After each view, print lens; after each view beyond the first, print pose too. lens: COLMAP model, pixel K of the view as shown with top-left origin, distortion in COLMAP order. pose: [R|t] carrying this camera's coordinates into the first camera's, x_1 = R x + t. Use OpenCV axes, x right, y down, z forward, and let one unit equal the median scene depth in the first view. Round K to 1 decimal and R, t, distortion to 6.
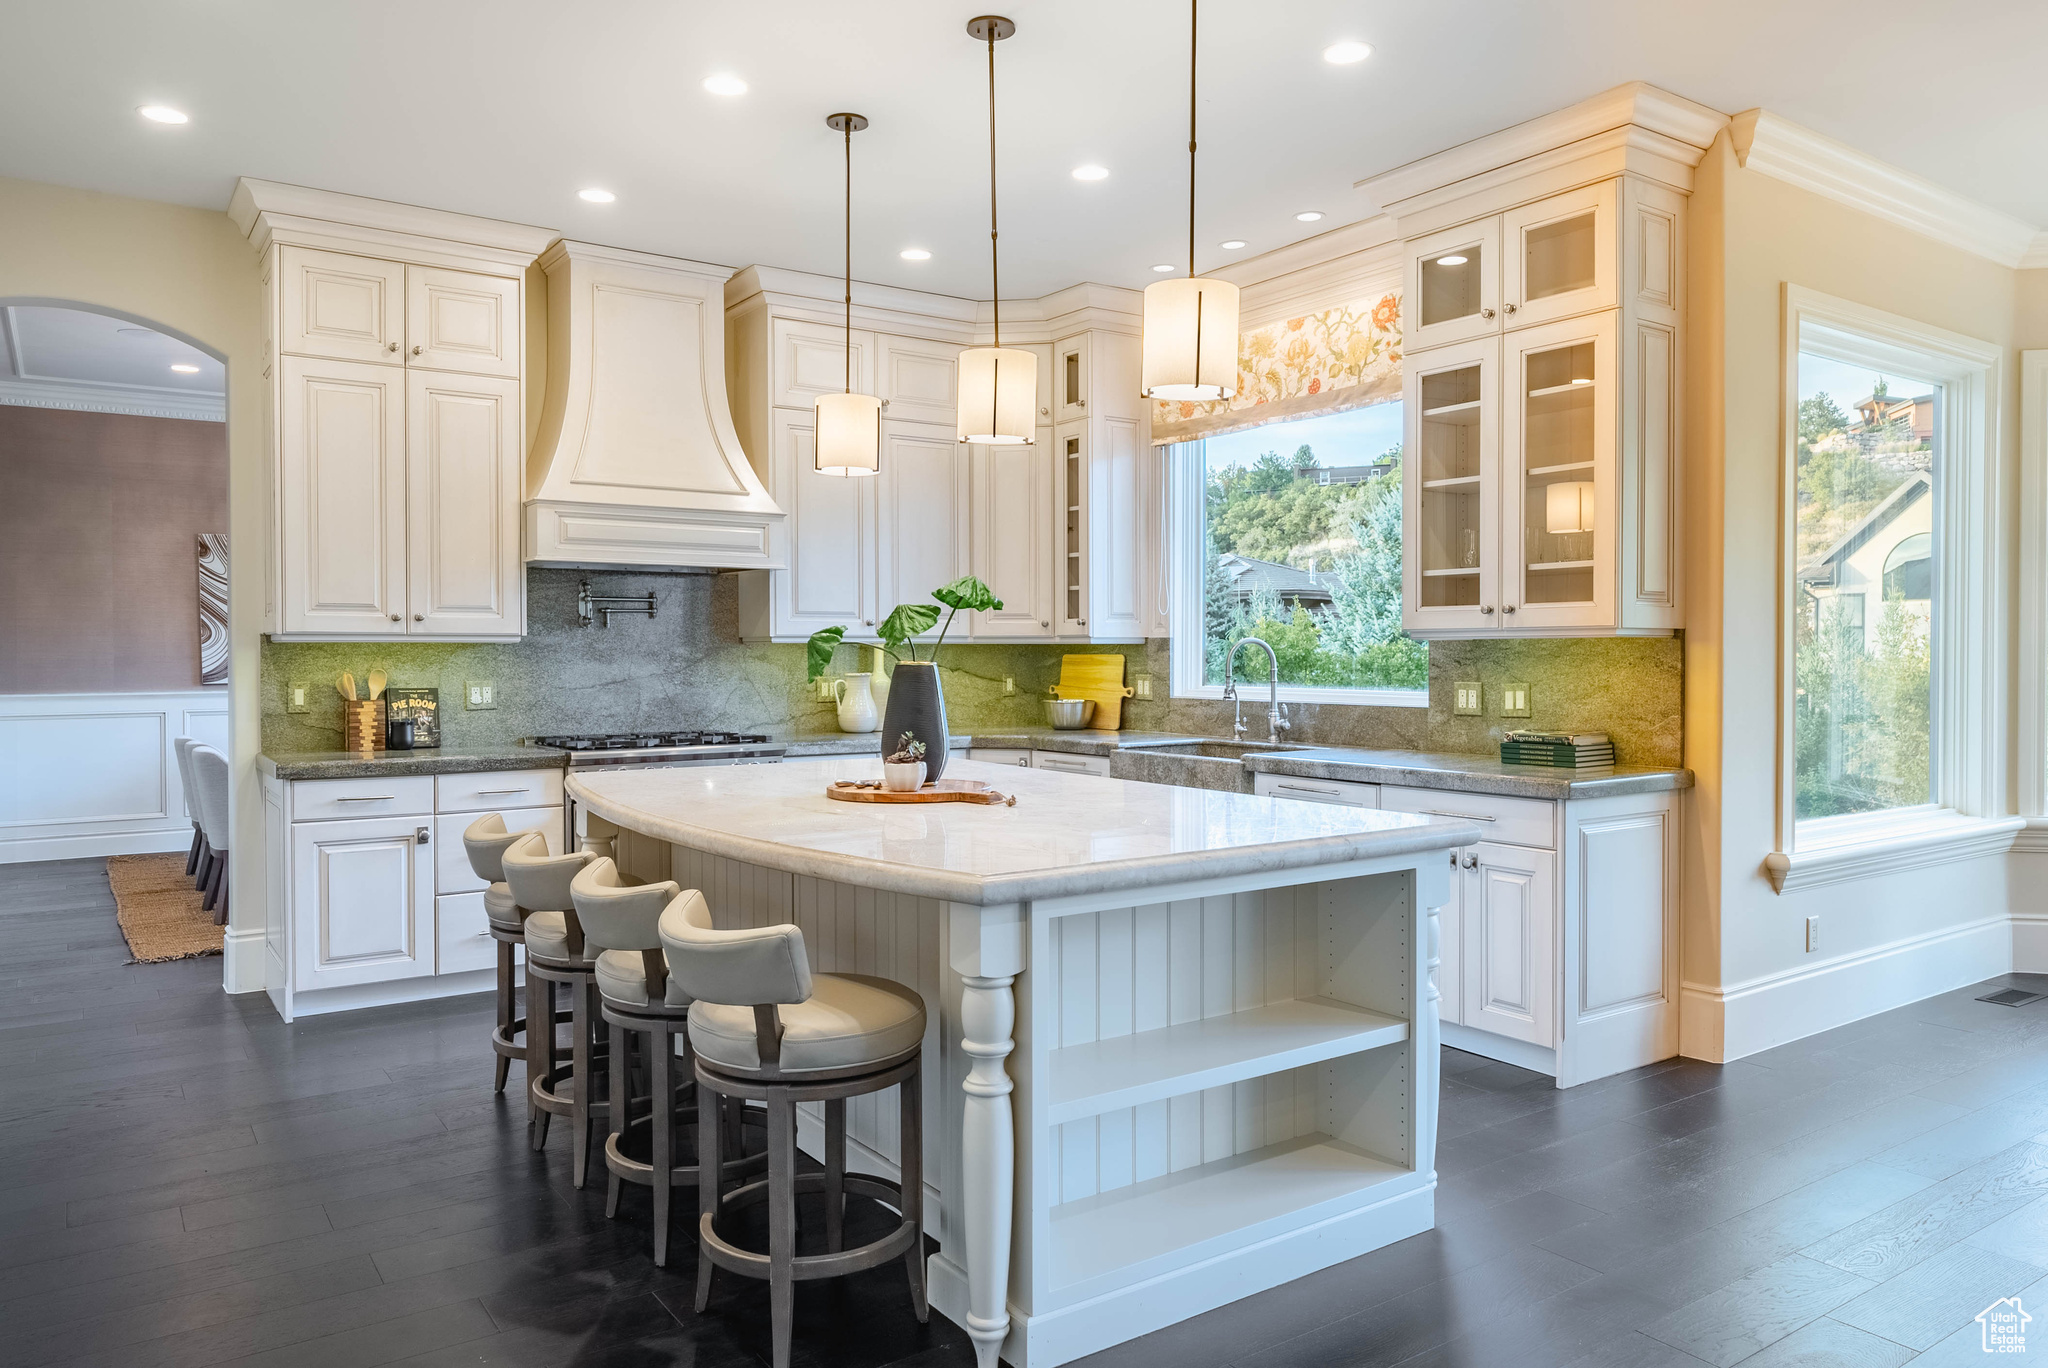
lens RADIAL K [[1376.3, 0, 1012.6], [0, 1376.3, 674.3], [0, 0, 1]] dist [-0.004295, 0.000323]
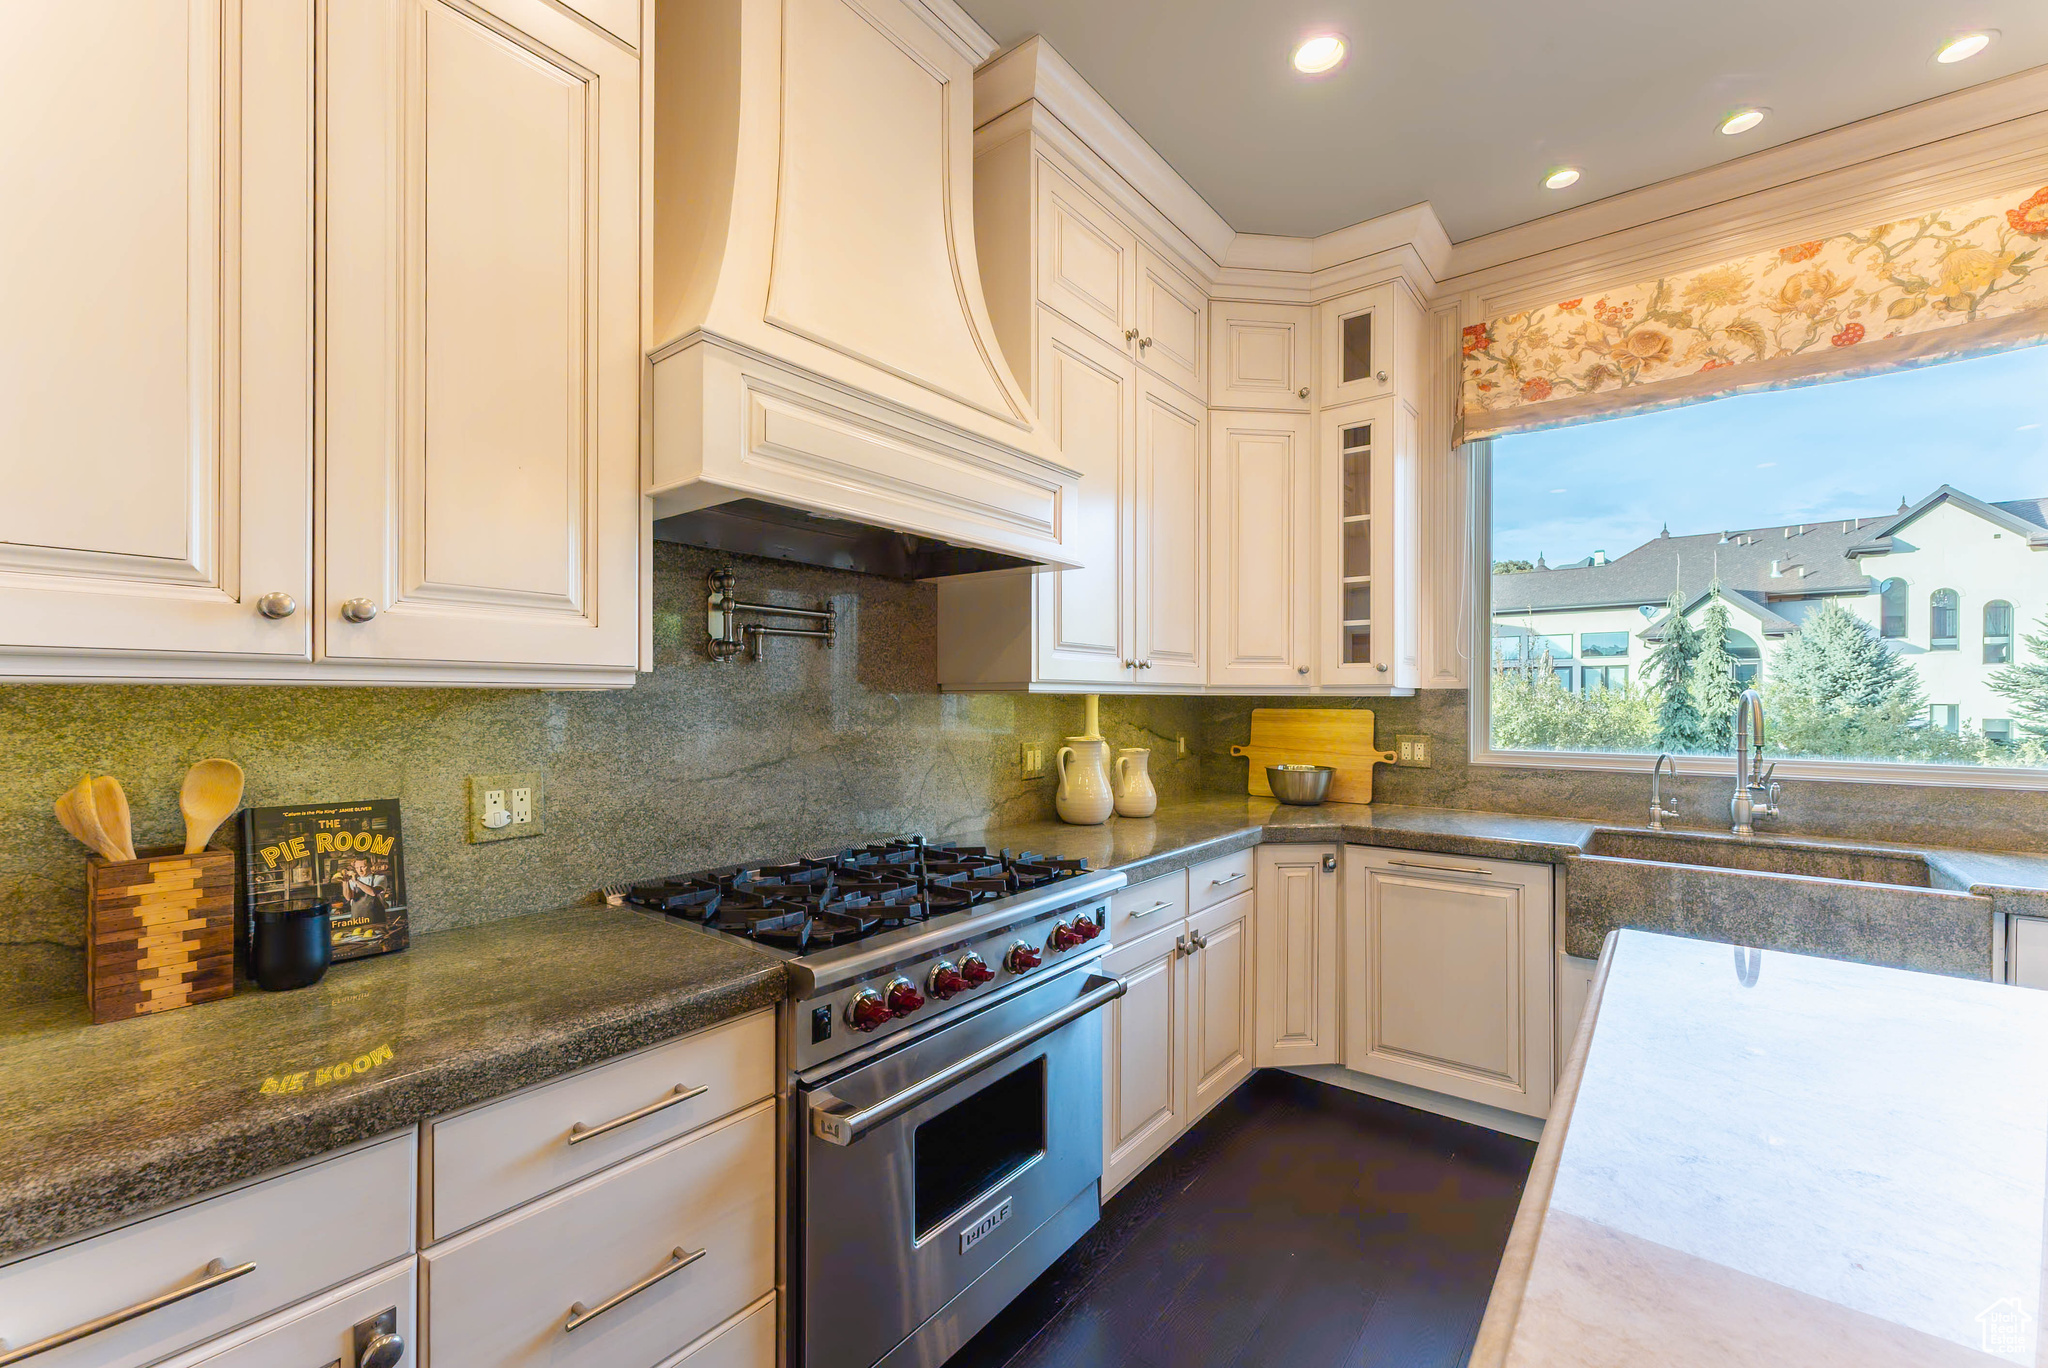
lens RADIAL K [[831.2, 0, 1001.7], [0, 831.2, 701.3], [0, 0, 1]] dist [-0.001020, -0.000304]
pose [[0.958603, 0.002917, 0.284732, -0.311691], [0.000806, 0.999916, -0.012957, -0.015428], [-0.284745, 0.012650, 0.958520, 0.701131]]
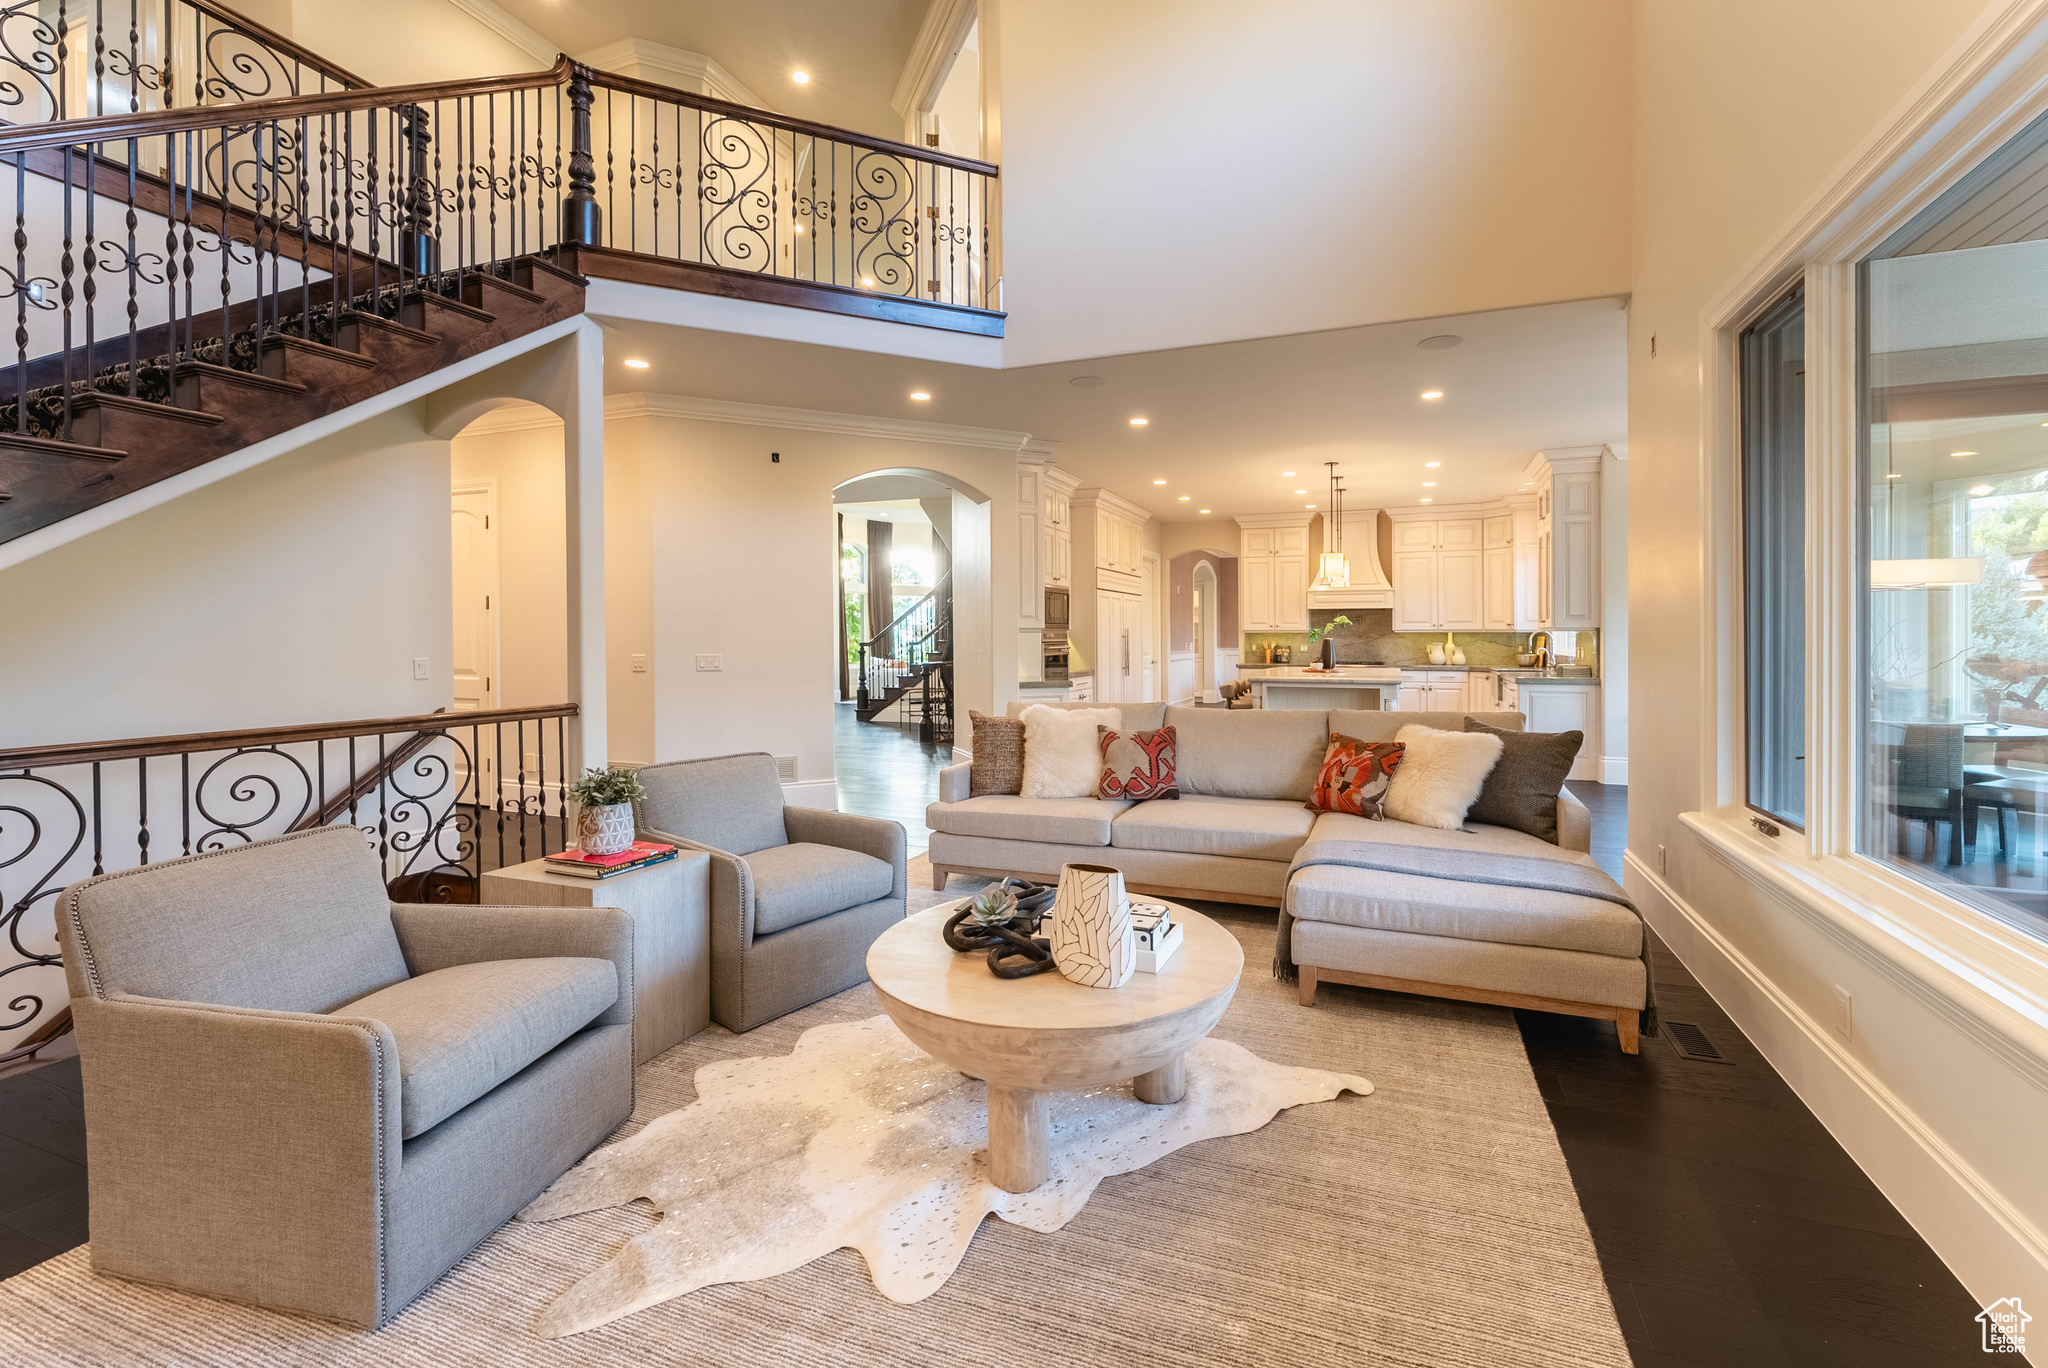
lens RADIAL K [[831.2, 0, 1047.3], [0, 831.2, 640.1], [0, 0, 1]] dist [-0.001020, -0.000304]
pose [[0.546368, 0.005269, -0.837528, 0.982543], [-0.013487, 0.999906, -0.002507, 0.009226], [0.837436, 0.012666, 0.546388, -0.646263]]
